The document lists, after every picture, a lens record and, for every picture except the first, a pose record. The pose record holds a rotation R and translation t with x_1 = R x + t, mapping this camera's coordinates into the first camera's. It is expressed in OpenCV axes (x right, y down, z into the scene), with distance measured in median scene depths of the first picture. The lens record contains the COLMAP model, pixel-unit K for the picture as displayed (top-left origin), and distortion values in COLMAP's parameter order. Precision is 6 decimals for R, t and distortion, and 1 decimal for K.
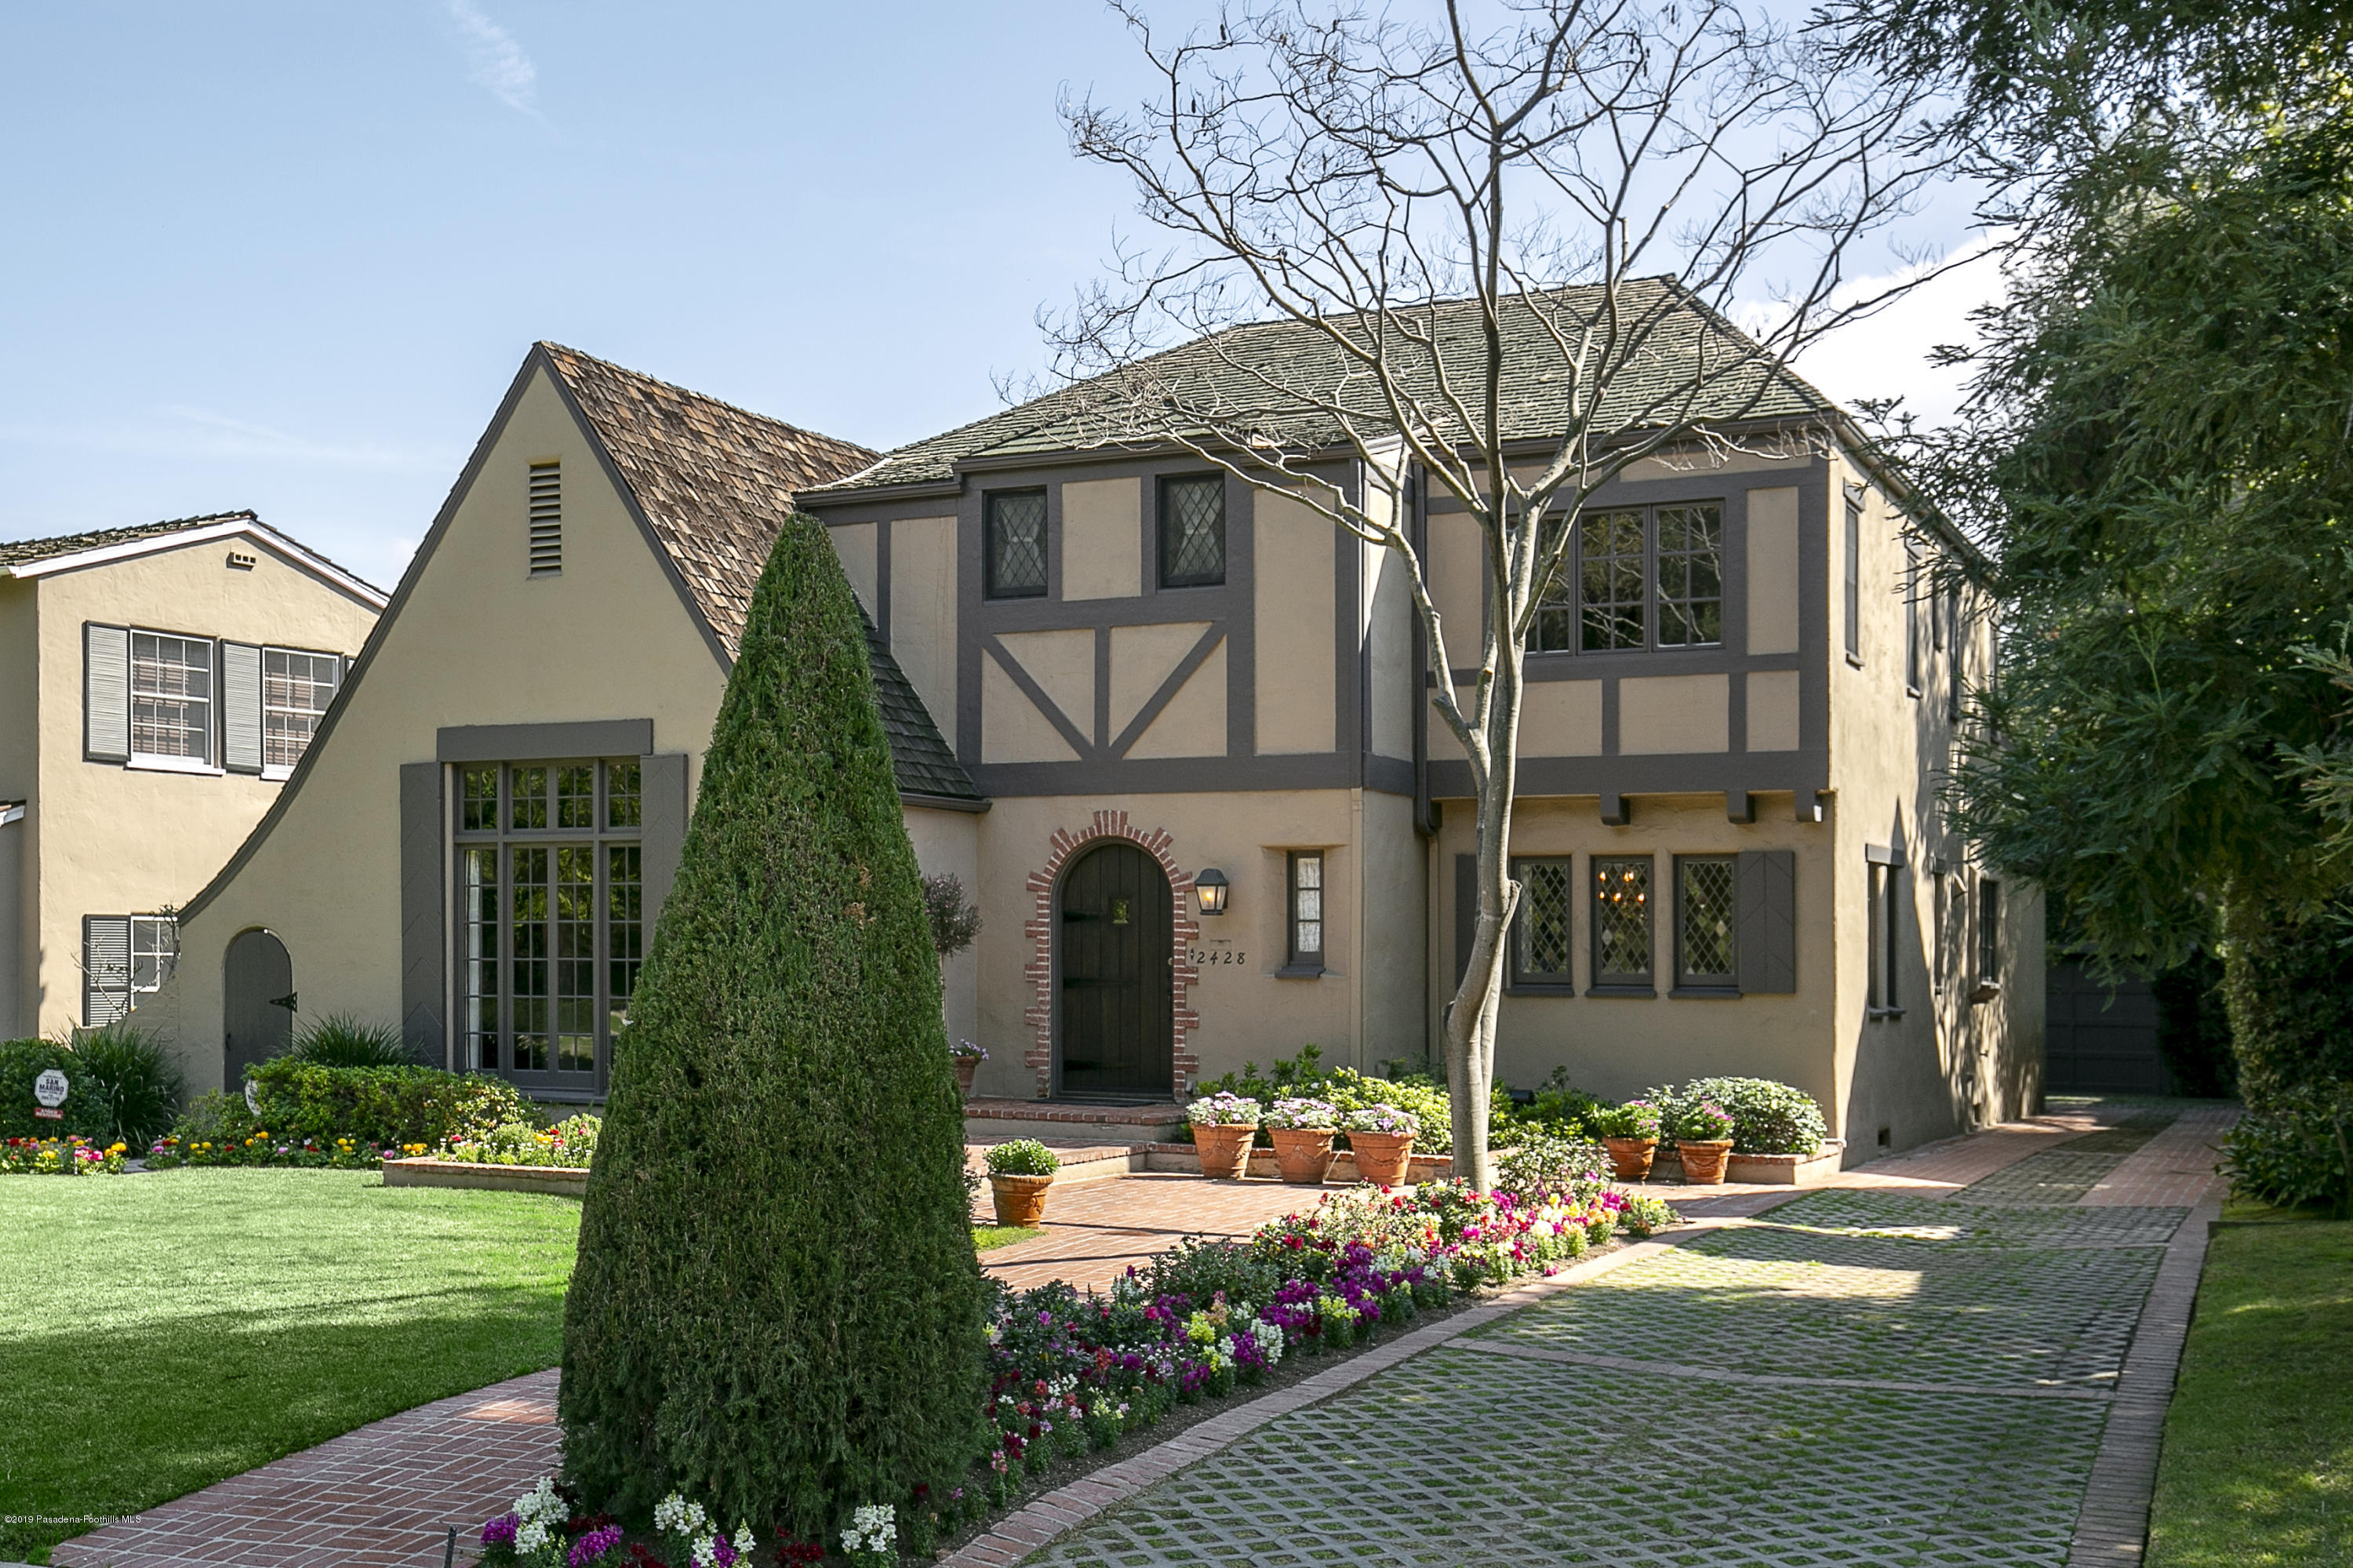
lens RADIAL K [[2317.9, 0, 1176.5], [0, 2317.9, 784.0], [0, 0, 1]] dist [0.008220, 0.000517]
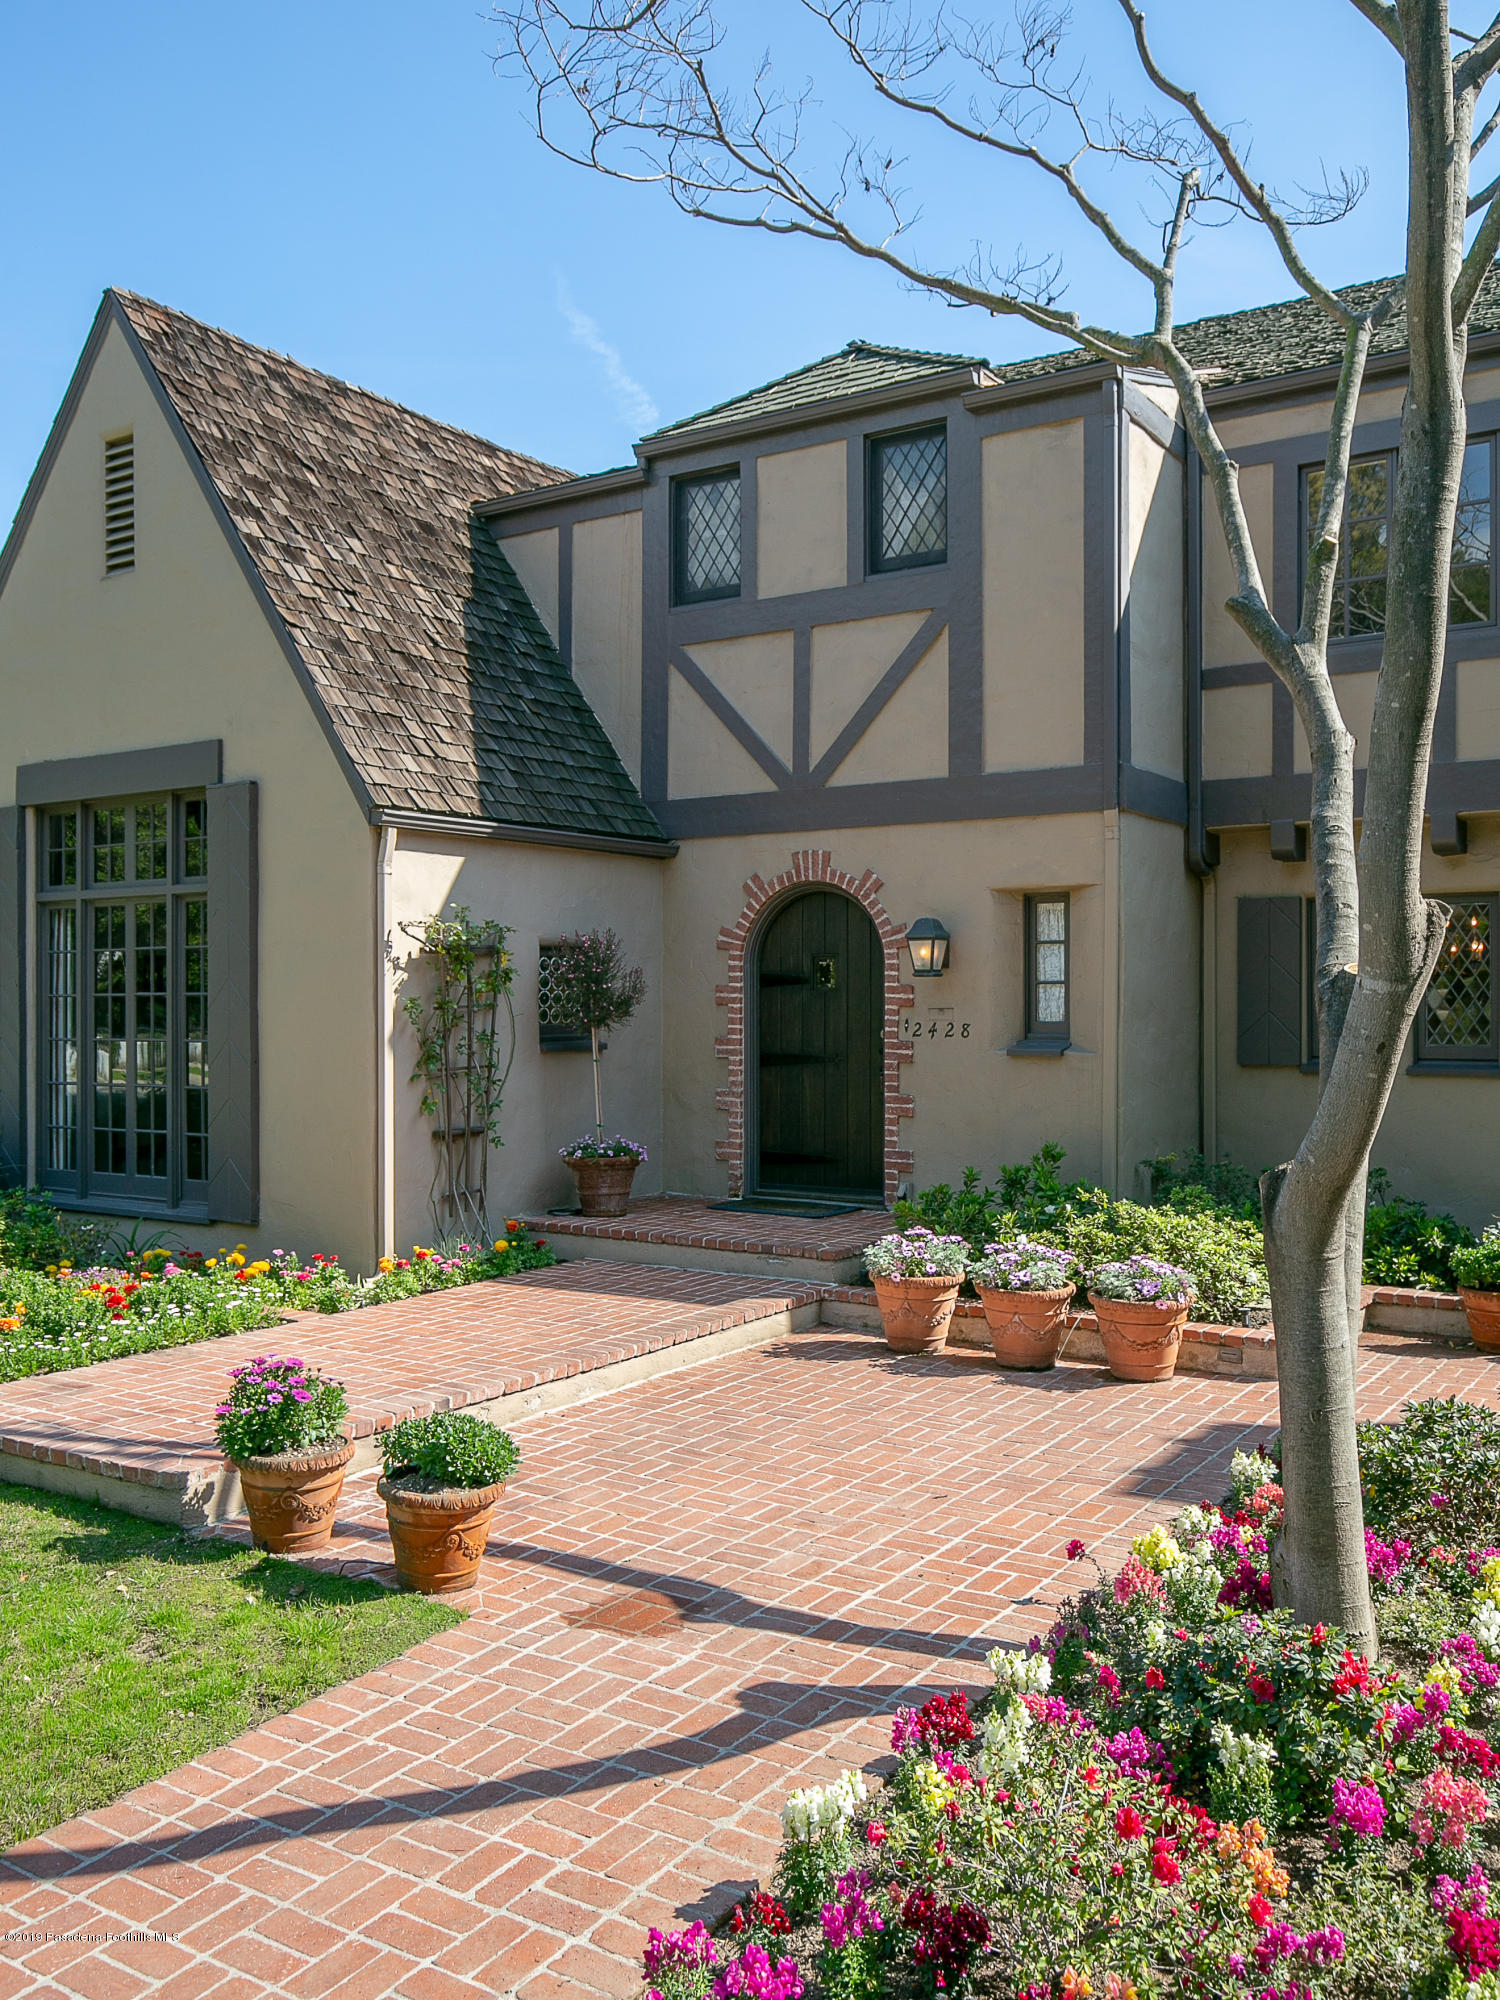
lens RADIAL K [[1577.7, 0, 899.3], [0, 1577.7, 1044.7], [0, 0, 1]] dist [0.001842, 0.000688]
pose [[0.997359, -0.008752, -0.072098, 0.042618], [0.016102, 0.994654, 0.102004, 0.023614], [0.070820, -0.102895, 0.992168, 0.445356]]
